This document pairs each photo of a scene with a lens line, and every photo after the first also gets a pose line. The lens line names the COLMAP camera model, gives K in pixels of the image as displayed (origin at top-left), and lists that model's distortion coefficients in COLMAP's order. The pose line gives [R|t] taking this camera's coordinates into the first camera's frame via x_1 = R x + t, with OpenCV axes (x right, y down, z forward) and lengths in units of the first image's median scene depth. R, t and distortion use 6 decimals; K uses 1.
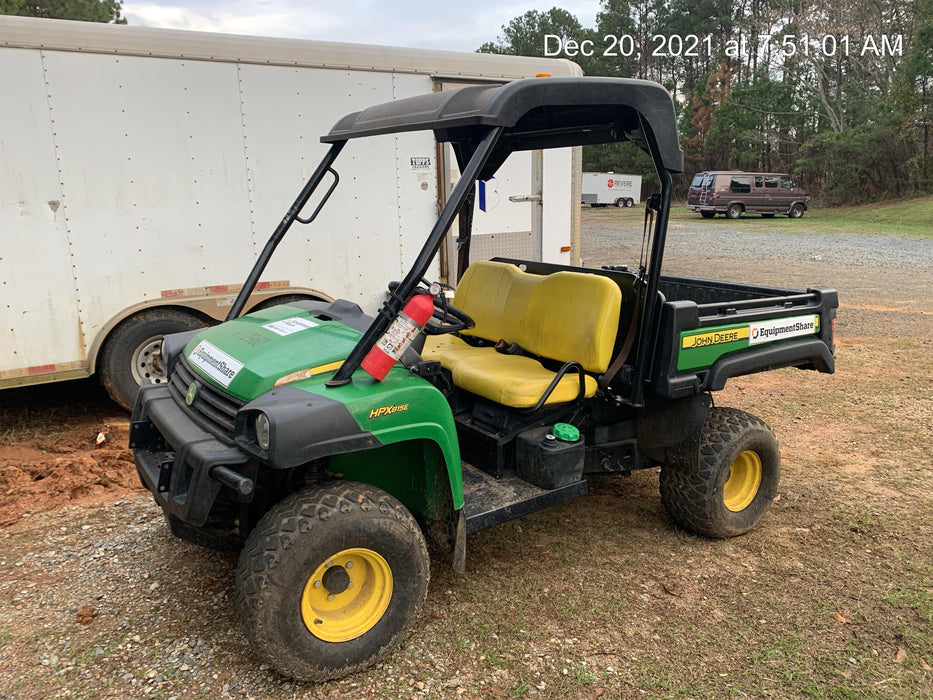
lens RADIAL K [[749.3, 0, 436.2], [0, 749.3, 353.9], [0, 0, 1]] dist [0.012033, 0.002102]
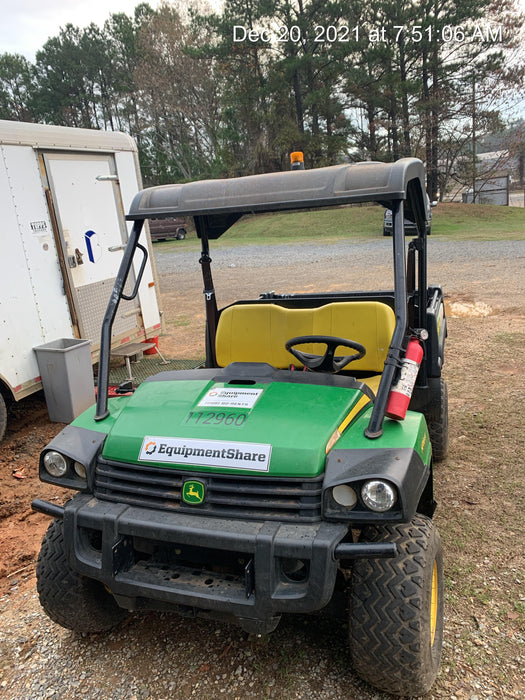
lens RADIAL K [[562.2, 0, 262.5], [0, 562.2, 350.0], [0, 0, 1]] dist [0.012033, 0.002102]
pose [[0.776555, -0.216081, 0.591838, -0.562111], [0.212143, 0.974175, 0.077318, -0.141623], [-0.593261, 0.065513, 0.802340, 0.304765]]
